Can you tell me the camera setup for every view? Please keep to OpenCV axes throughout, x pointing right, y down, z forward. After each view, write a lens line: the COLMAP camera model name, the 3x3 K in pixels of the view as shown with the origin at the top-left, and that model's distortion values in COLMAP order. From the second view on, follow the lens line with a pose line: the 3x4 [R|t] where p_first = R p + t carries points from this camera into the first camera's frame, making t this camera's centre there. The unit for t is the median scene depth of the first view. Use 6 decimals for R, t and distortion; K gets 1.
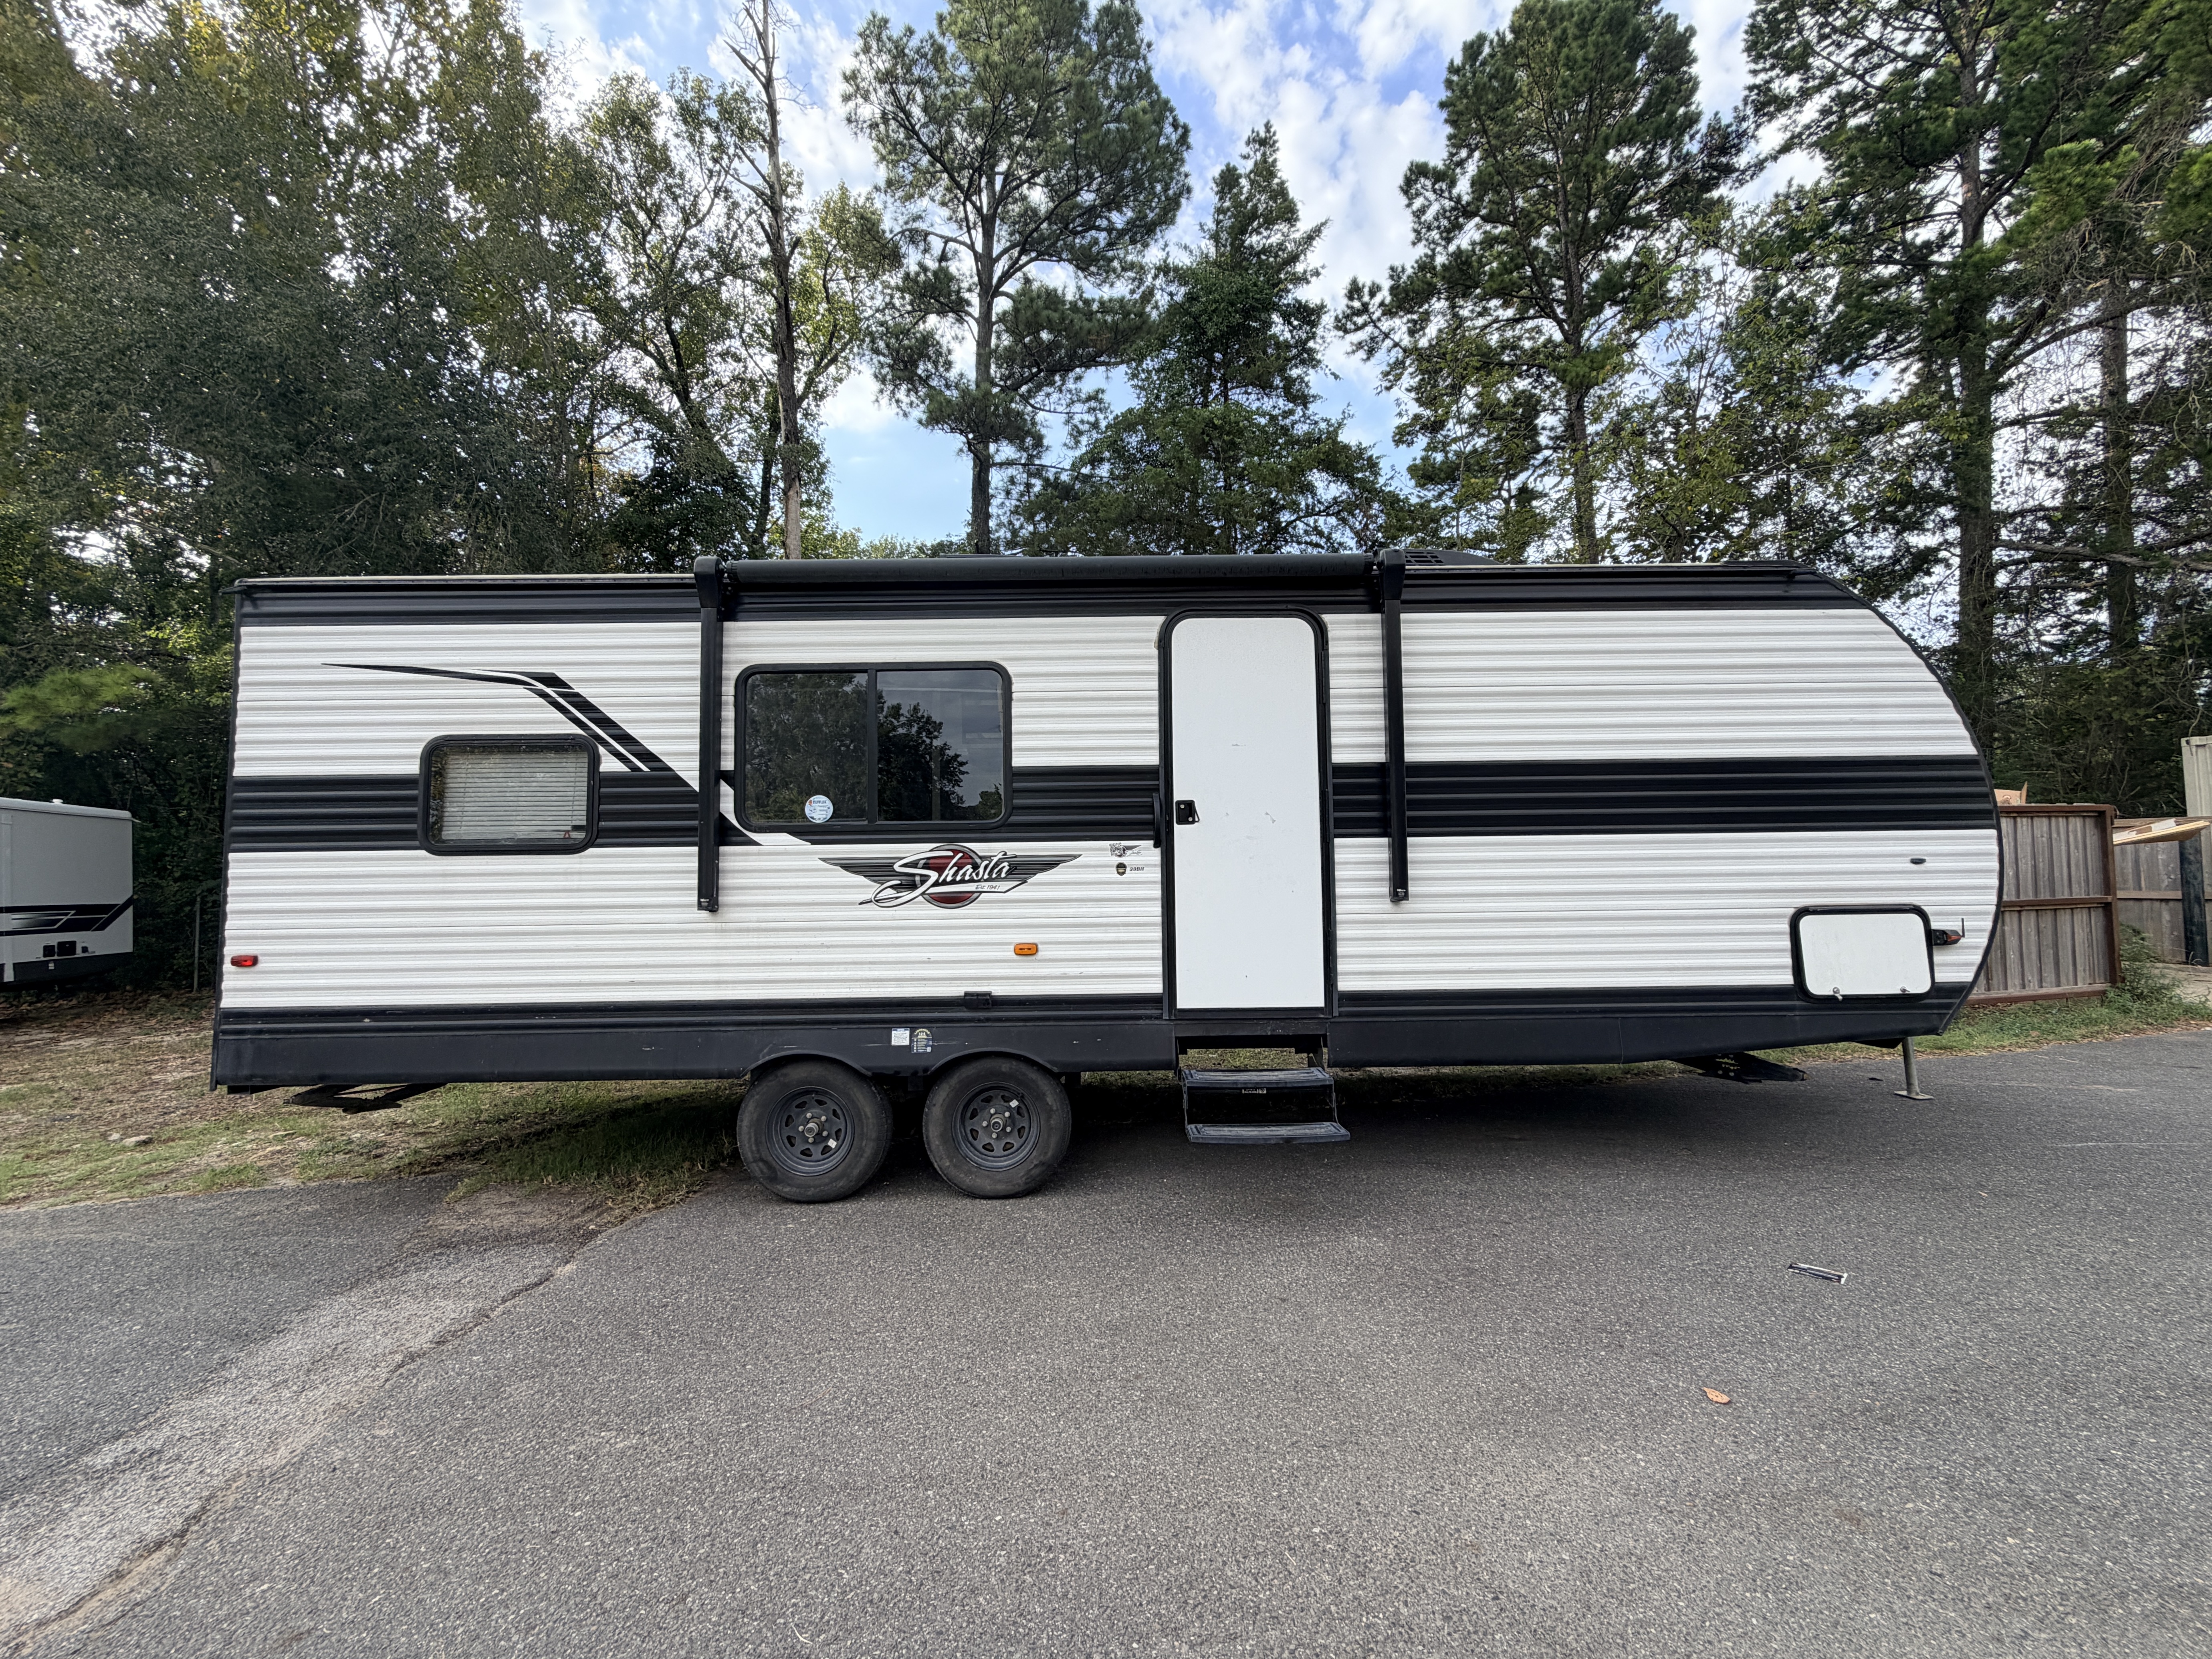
lens RADIAL K [[881.1, 0, 1089.4], [0, 881.1, 867.9], [0, 0, 1]] dist [-0.002708, -0.000210]
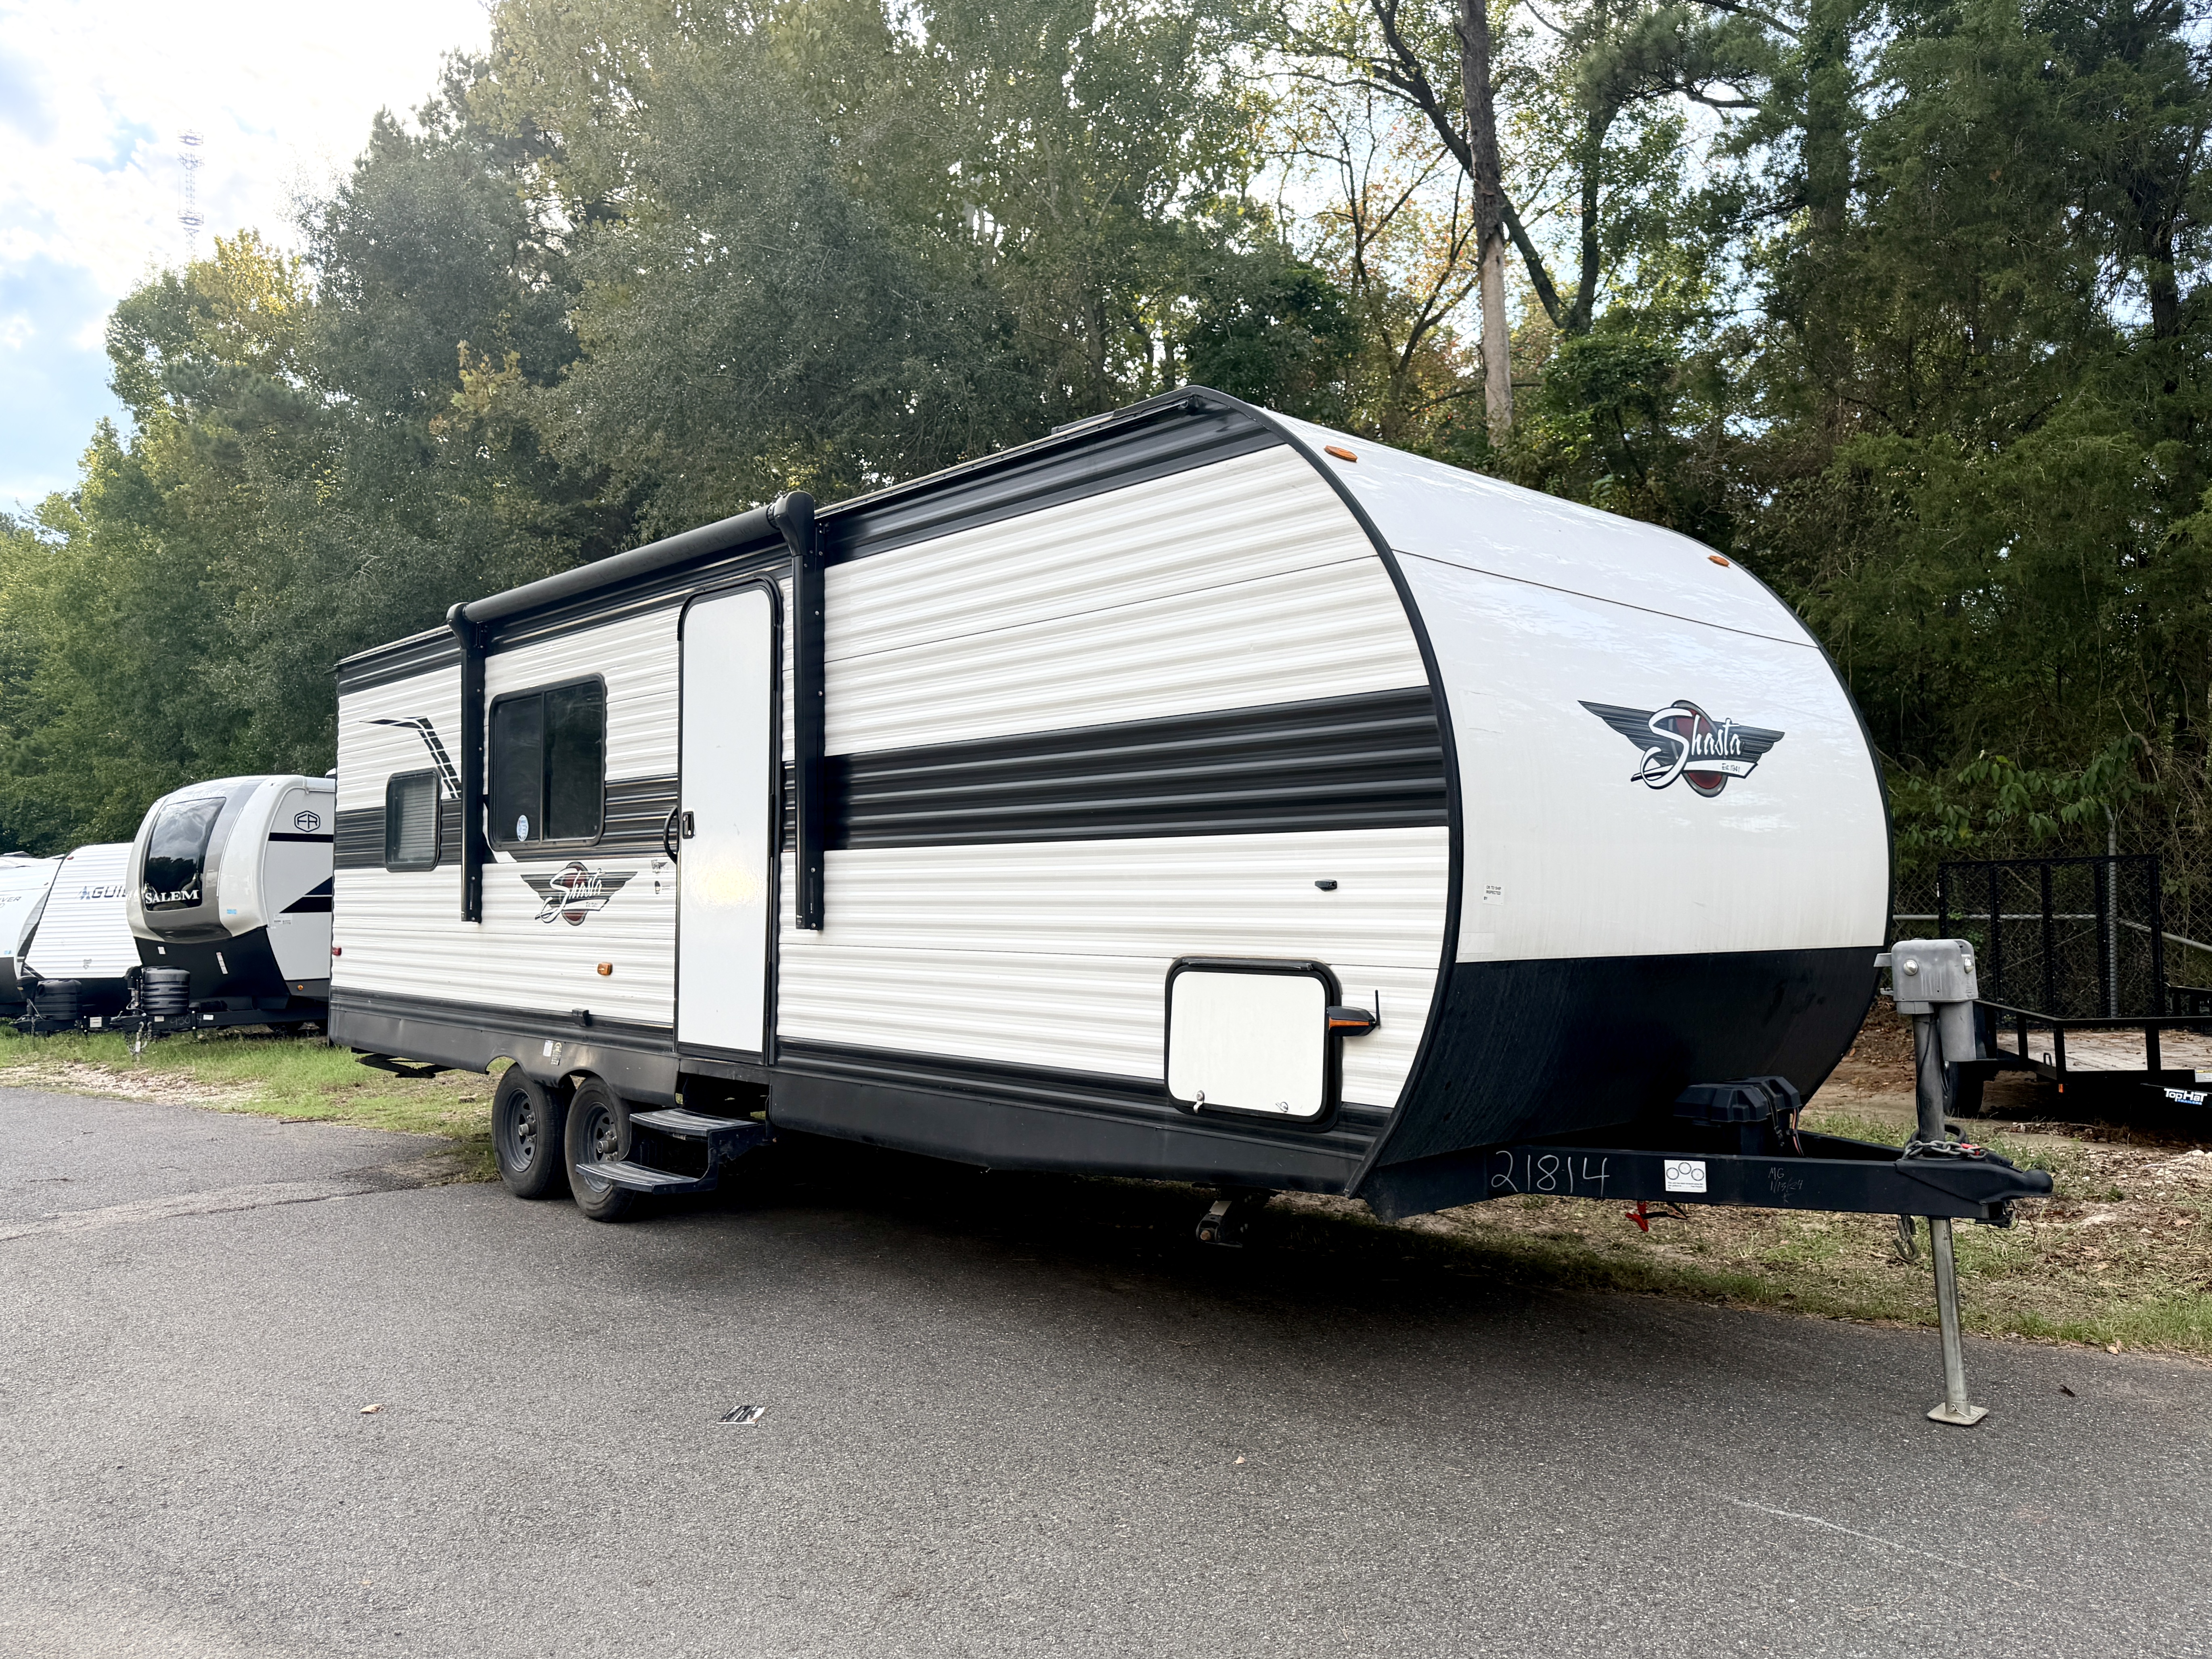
lens RADIAL K [[1640.9, 0, 1104.9], [0, 1640.9, 837.3], [0, 0, 1]] dist [0.036506, -0.000829]
pose [[0.671649, -0.013685, -0.740743, 1.636793], [0.021916, 0.999759, 0.001402, -0.043301], [0.740545, -0.017176, 0.671787, 0.185938]]
